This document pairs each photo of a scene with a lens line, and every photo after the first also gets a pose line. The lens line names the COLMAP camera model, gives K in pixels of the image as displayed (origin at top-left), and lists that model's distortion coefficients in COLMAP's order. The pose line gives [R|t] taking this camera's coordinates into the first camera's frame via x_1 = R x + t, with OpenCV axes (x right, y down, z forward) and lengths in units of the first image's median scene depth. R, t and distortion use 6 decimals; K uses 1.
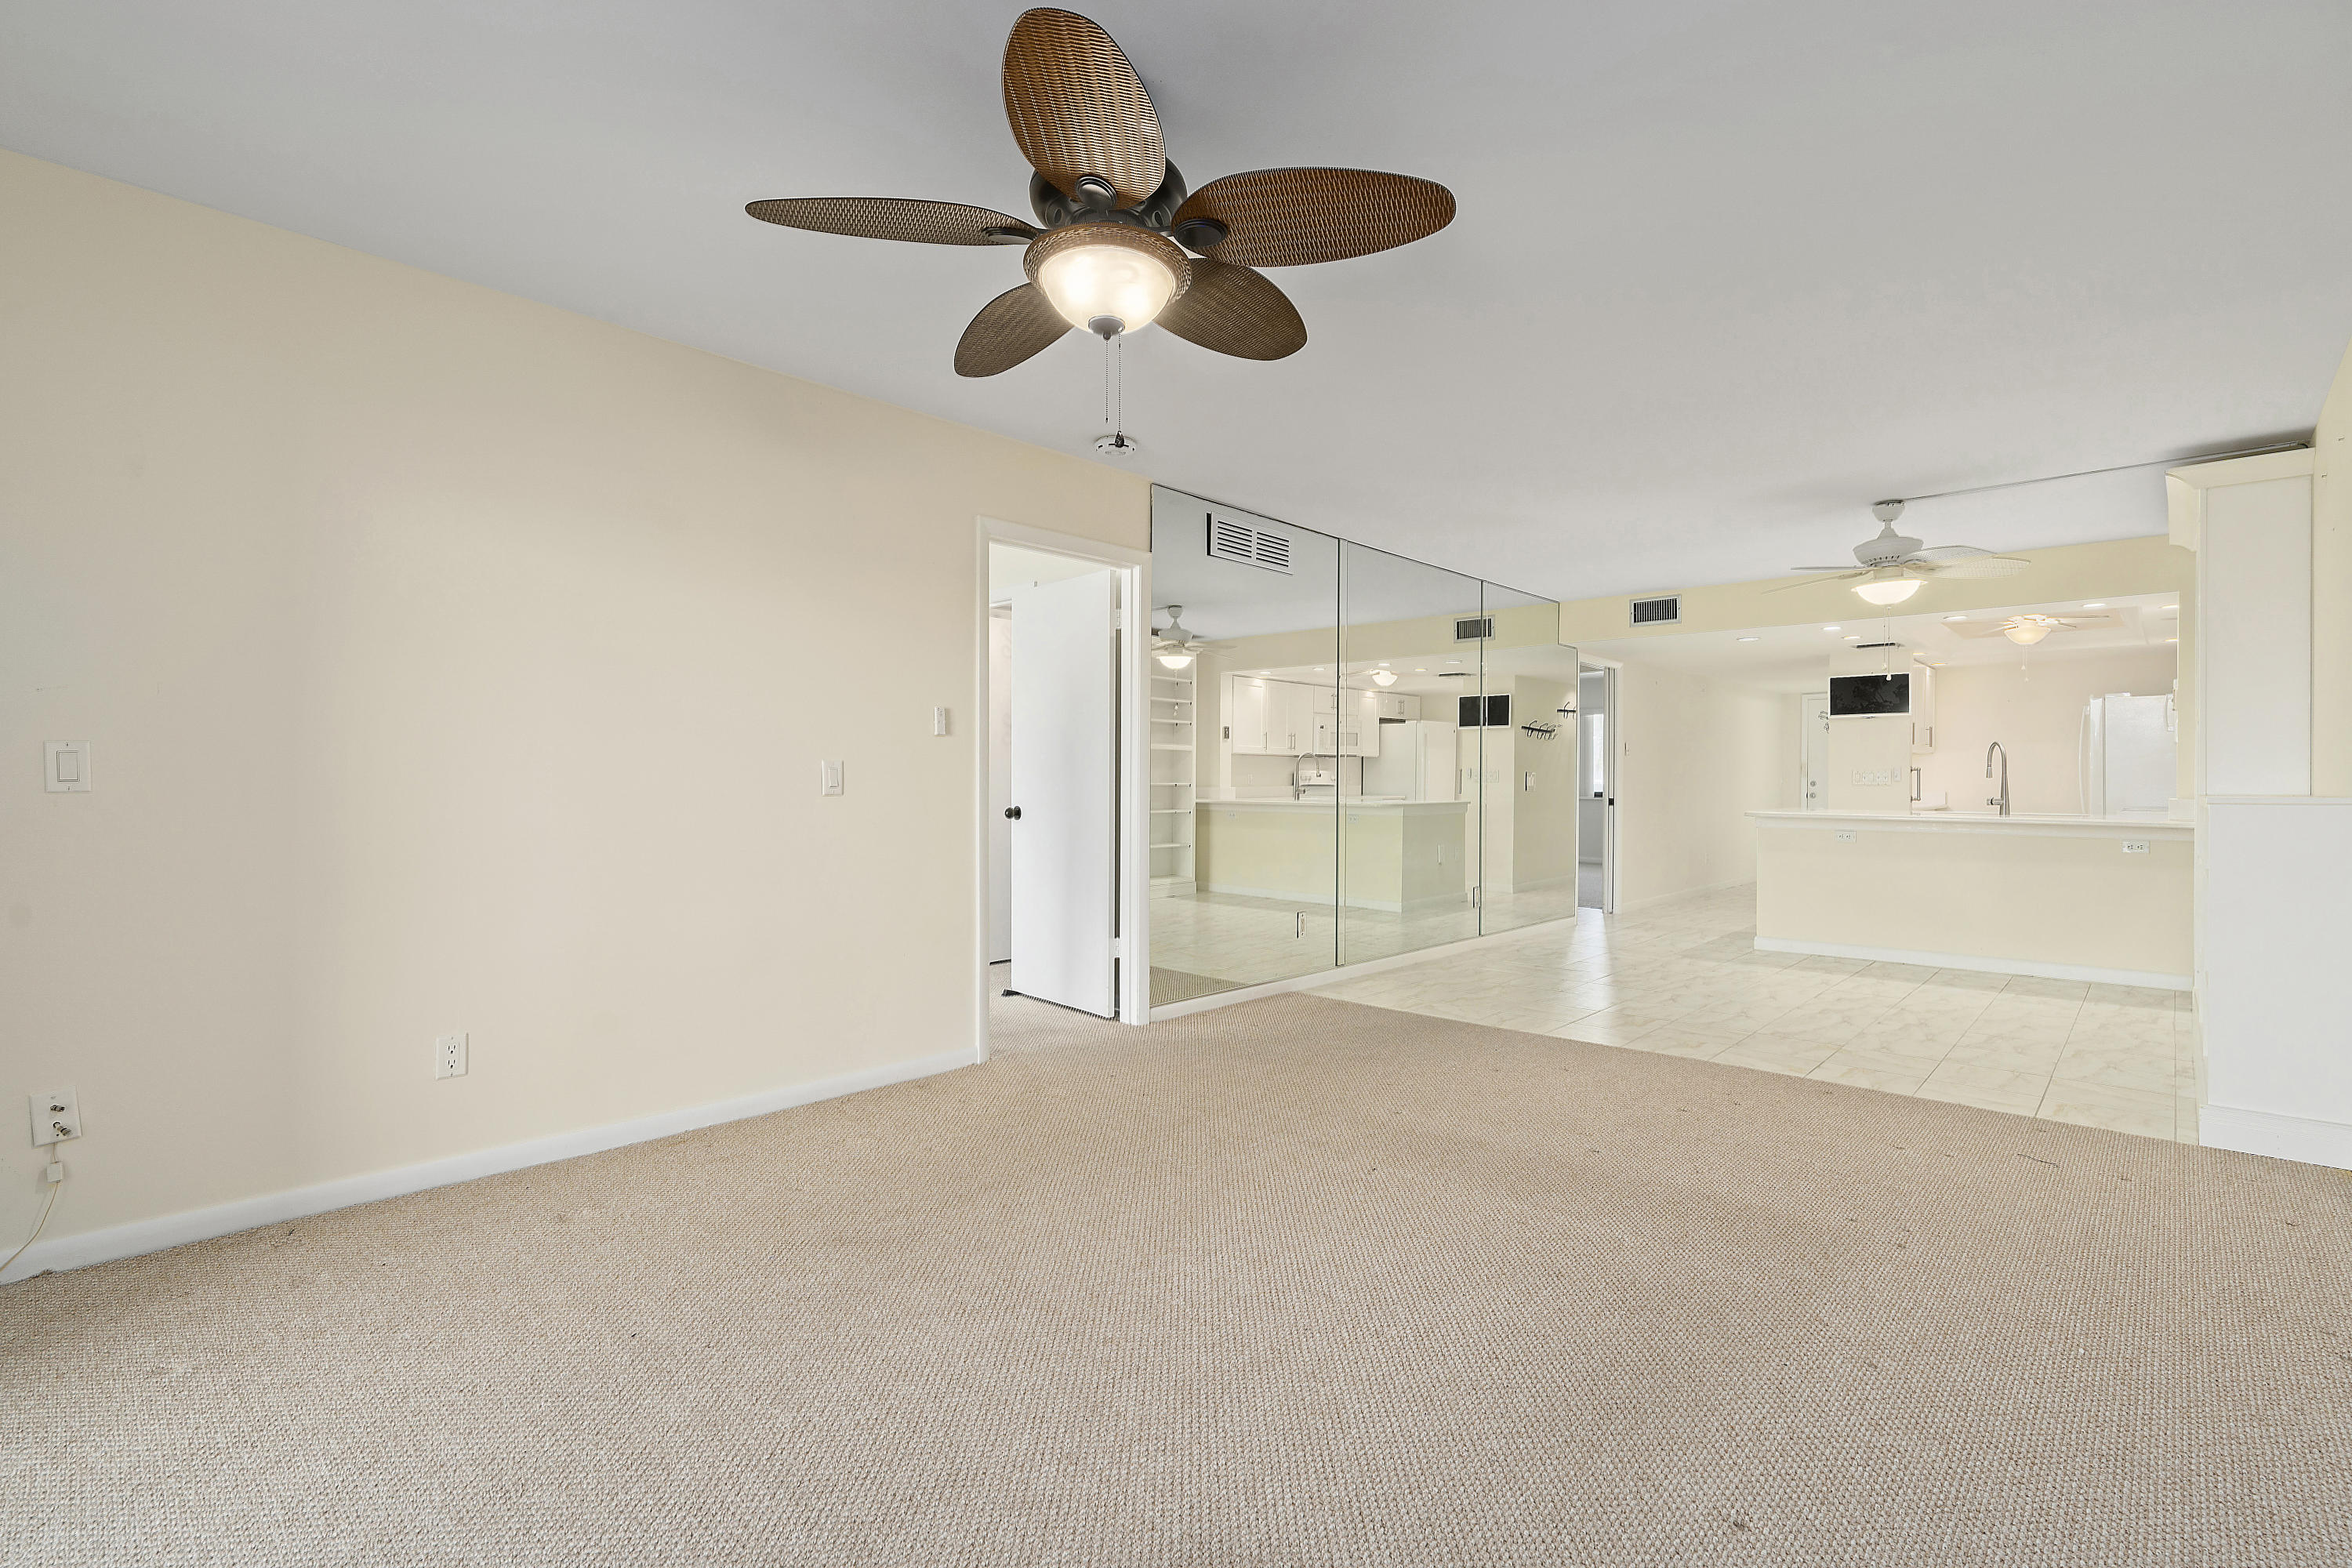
lens RADIAL K [[1066.8, 0, 1177.9], [0, 1066.8, 781.1], [0, 0, 1]] dist [-0.002613, -0.000185]
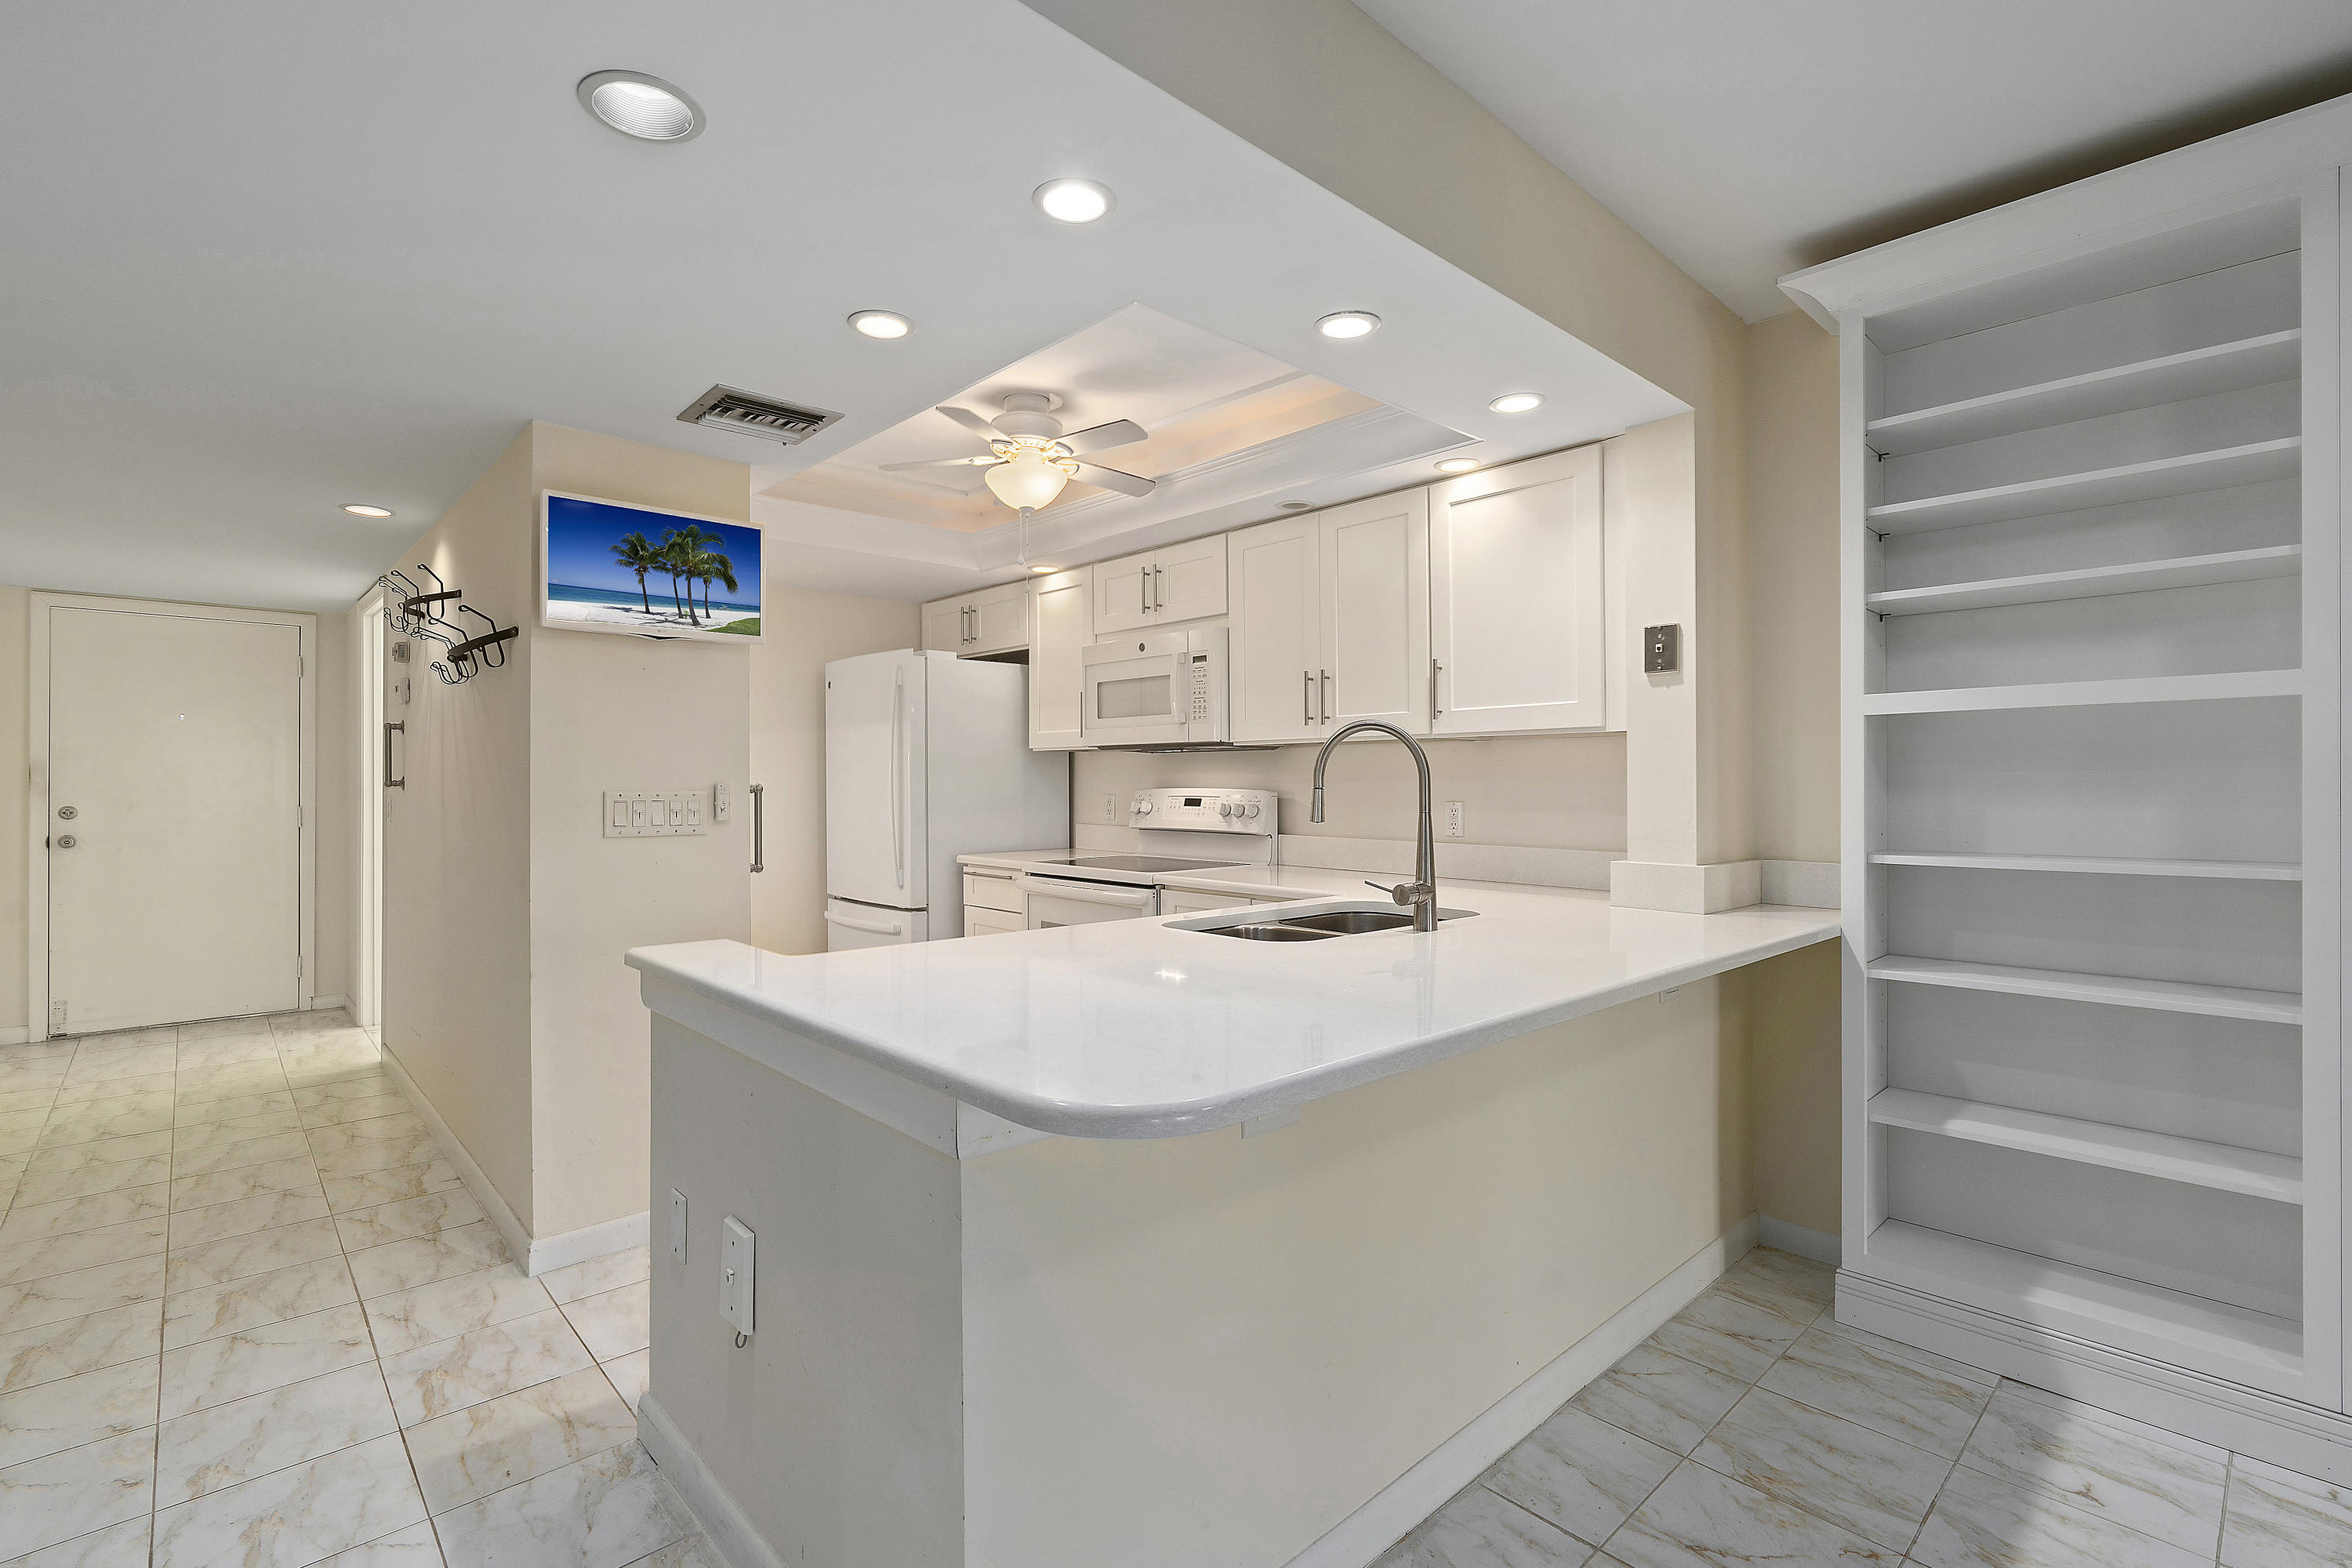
lens RADIAL K [[1068.8, 0, 1181.4], [0, 1068.8, 776.0], [0, 0, 1]] dist [-0.001651, 0.000507]
pose [[0.070760, 0.005281, 0.997479, 0.421128], [0.000506, 0.999986, -0.005330, -0.018553], [-0.997493, 0.000882, 0.070756, 1.056623]]
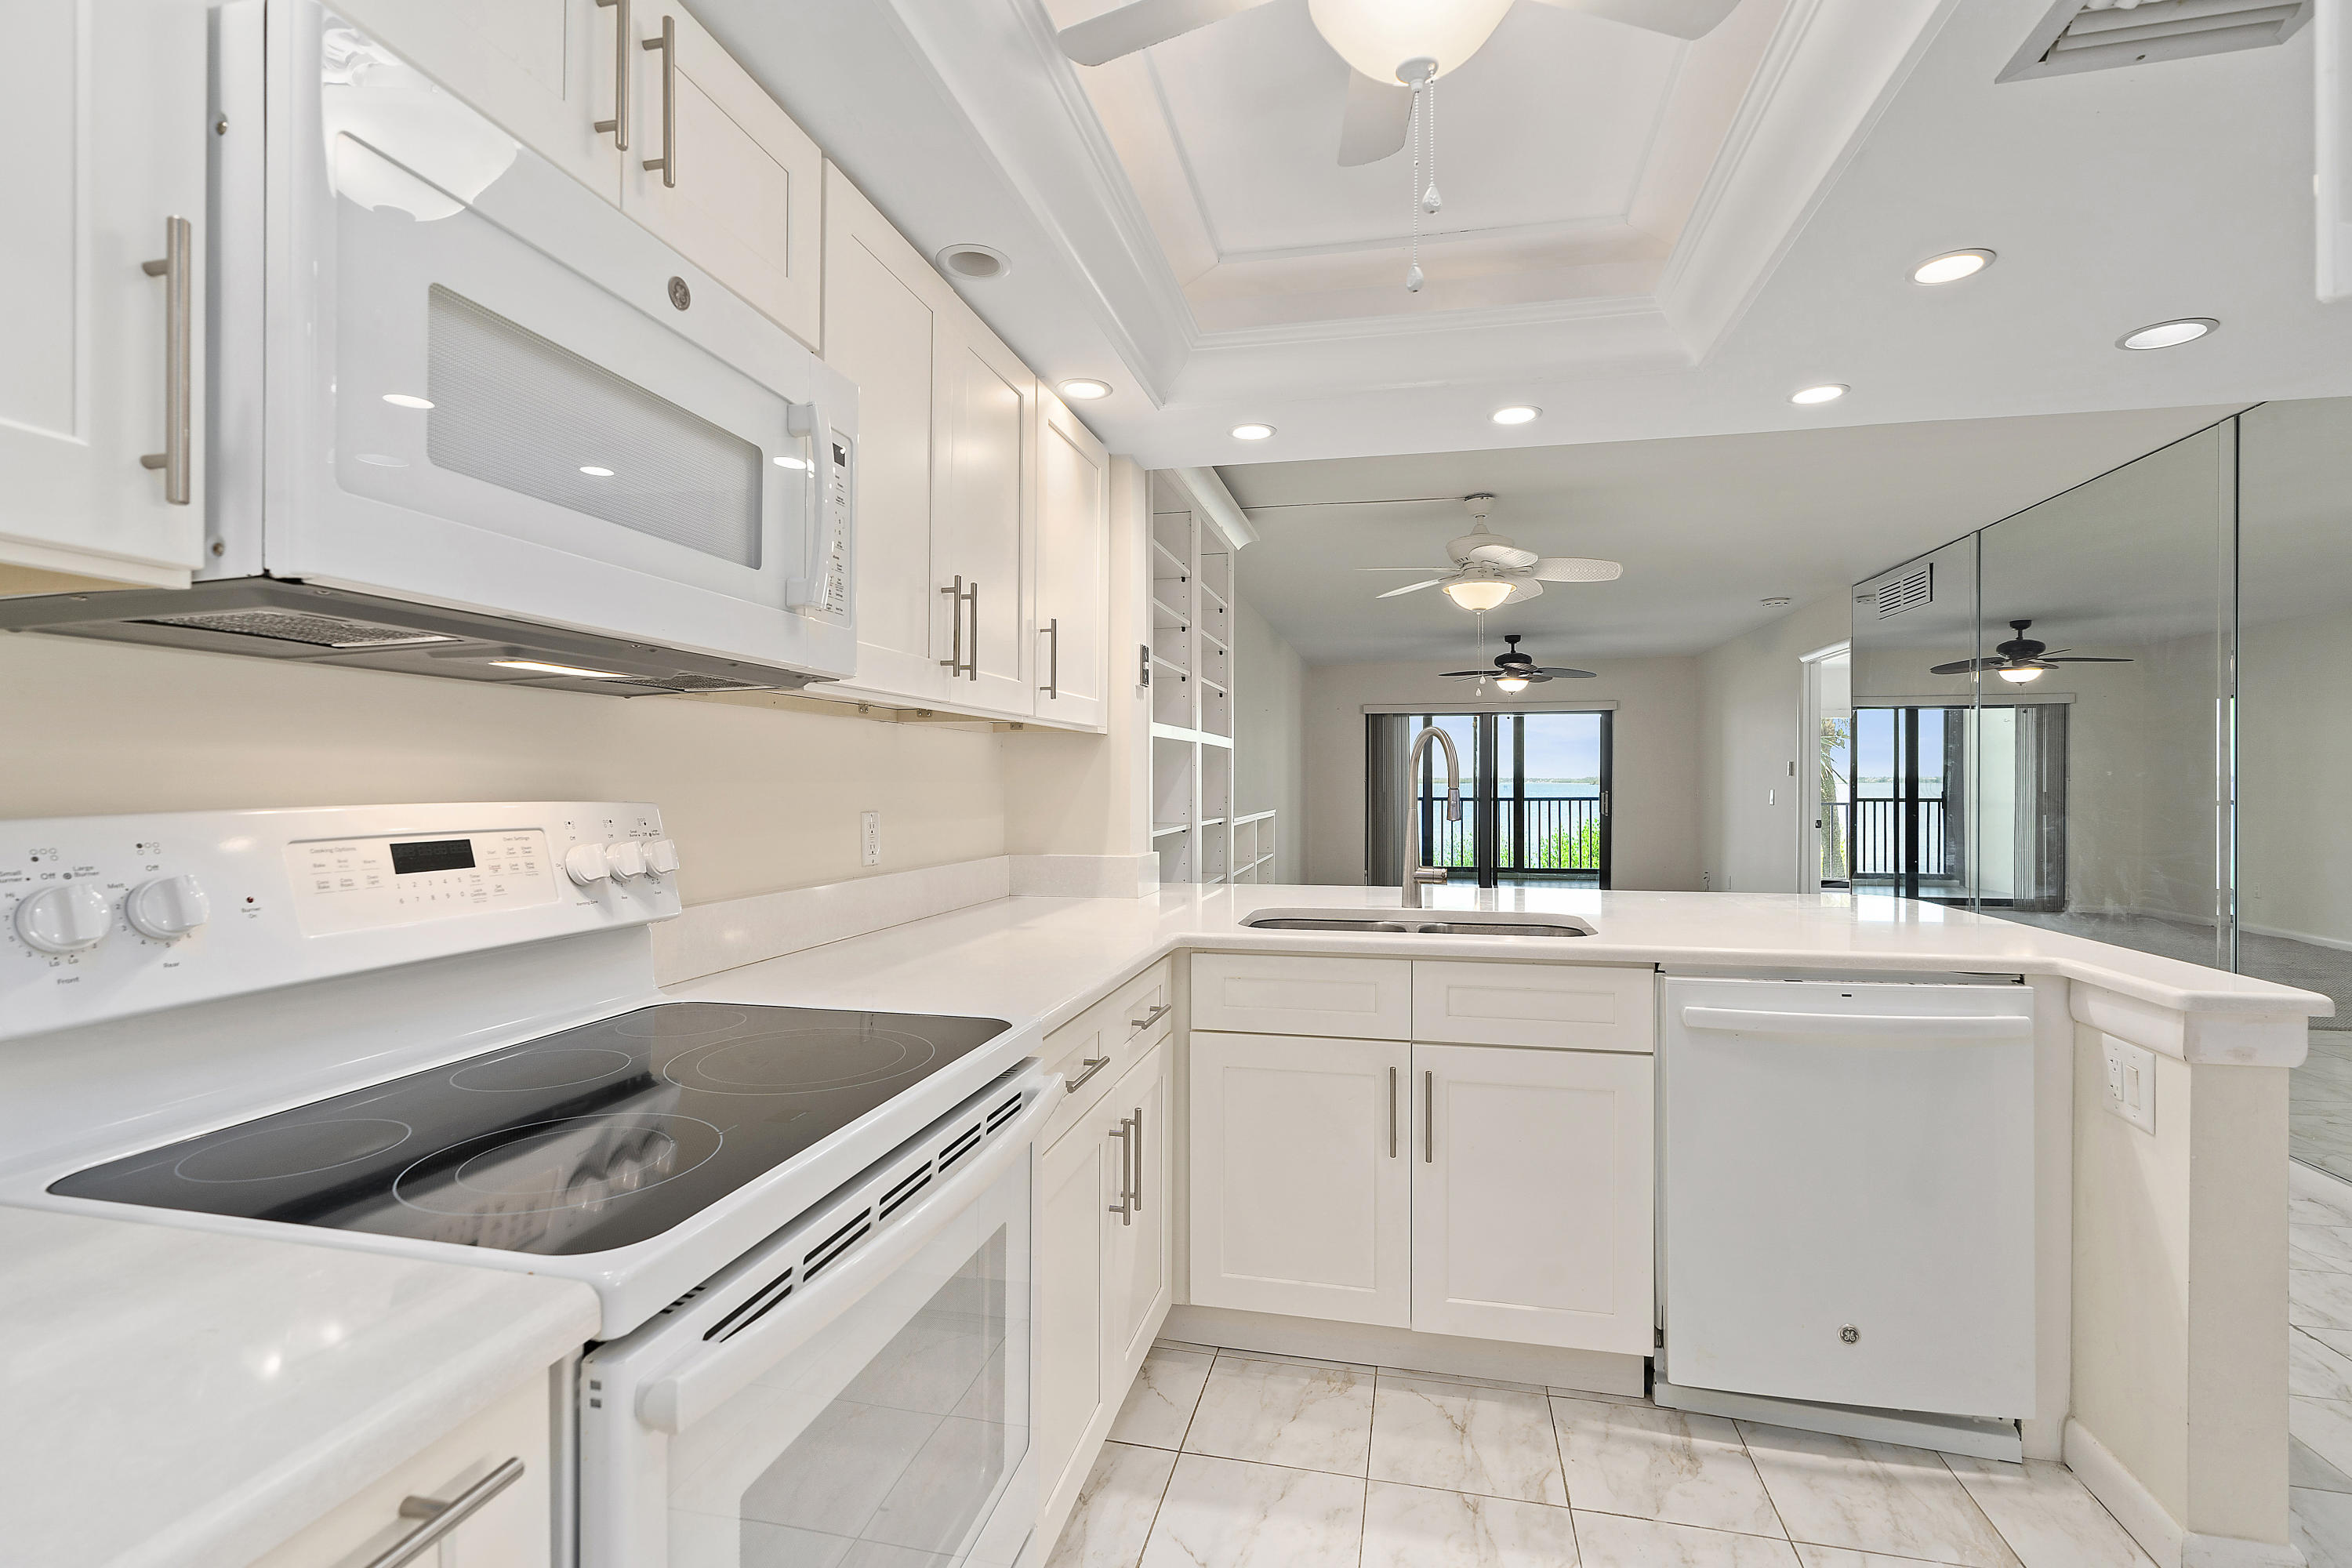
lens RADIAL K [[1066.8, 0, 1177.9], [0, 1066.8, 781.1], [0, 0, 1]] dist [-0.002613, -0.000185]
pose [[-0.864705, -0.003700, -0.502267, 1.085615], [-0.004586, 0.999989, 0.000530, -0.019261], [0.502260, 0.002761, -0.864712, 1.324233]]
